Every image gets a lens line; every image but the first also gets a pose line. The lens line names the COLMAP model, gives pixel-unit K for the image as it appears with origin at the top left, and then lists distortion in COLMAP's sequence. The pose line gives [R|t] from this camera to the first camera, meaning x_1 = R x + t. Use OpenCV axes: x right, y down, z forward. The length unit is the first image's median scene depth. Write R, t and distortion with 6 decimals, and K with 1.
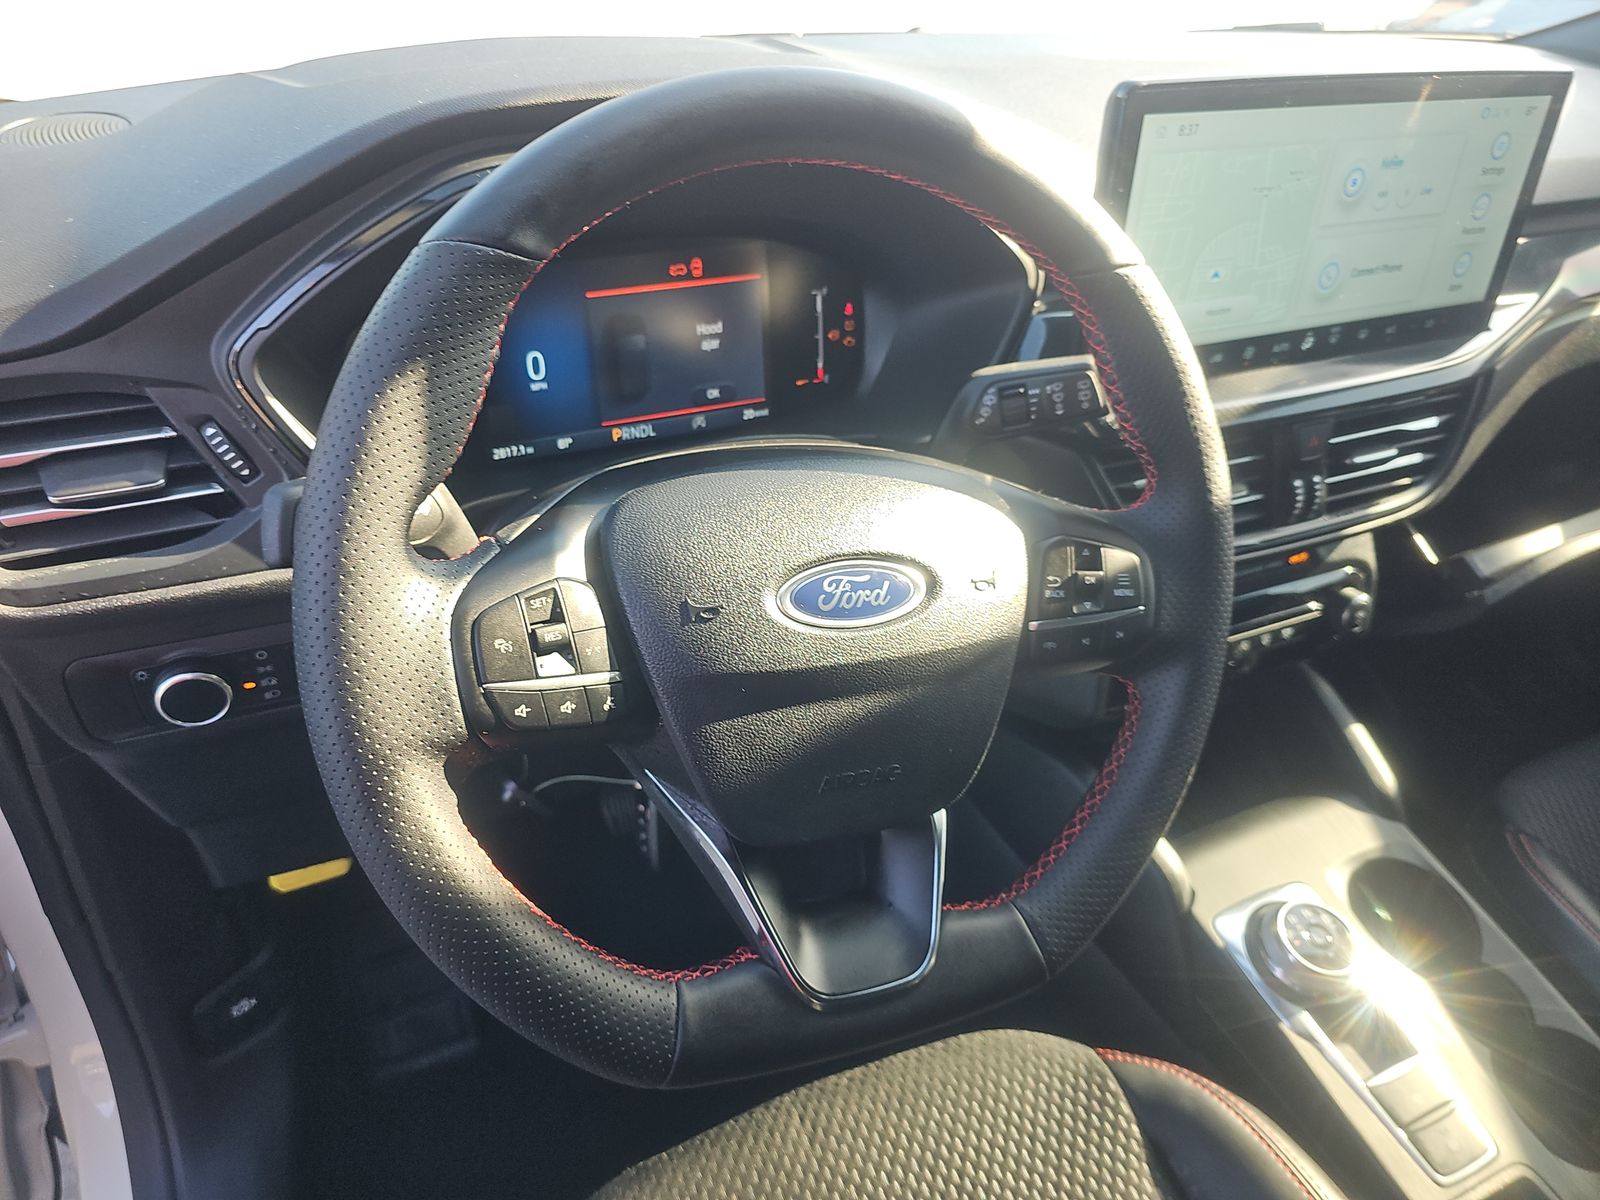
lens RADIAL K [[1058.9, 0, 796.7], [0, 1058.9, 589.3], [0, 0, 1]] dist [0.039046, -0.035404]
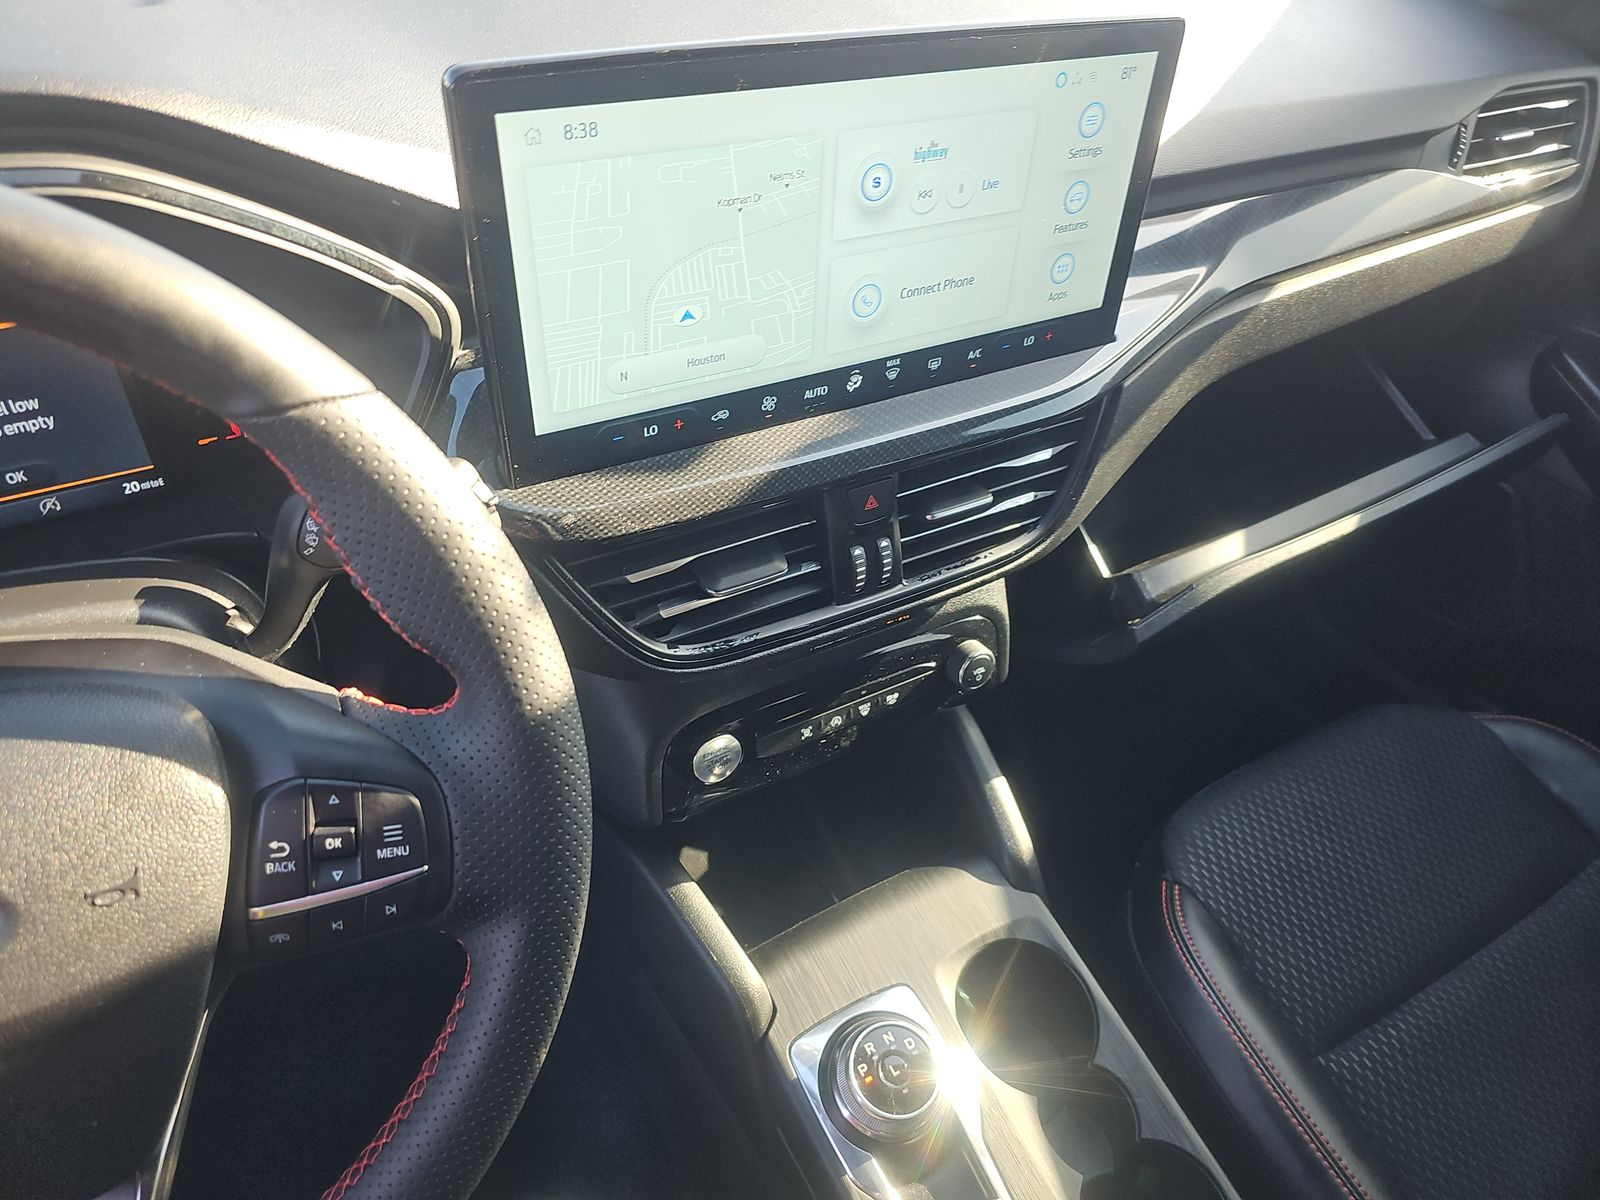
lens RADIAL K [[1058.9, 0, 770.8], [0, 1058.9, 611.1], [0, 0, 1]] dist [0.039046, -0.035404]
pose [[0.996337, -0.037898, 0.076662, 0.337938], [0.027936, 0.991498, 0.127085, -0.158589], [-0.080827, -0.124478, 0.988925, 0.197528]]
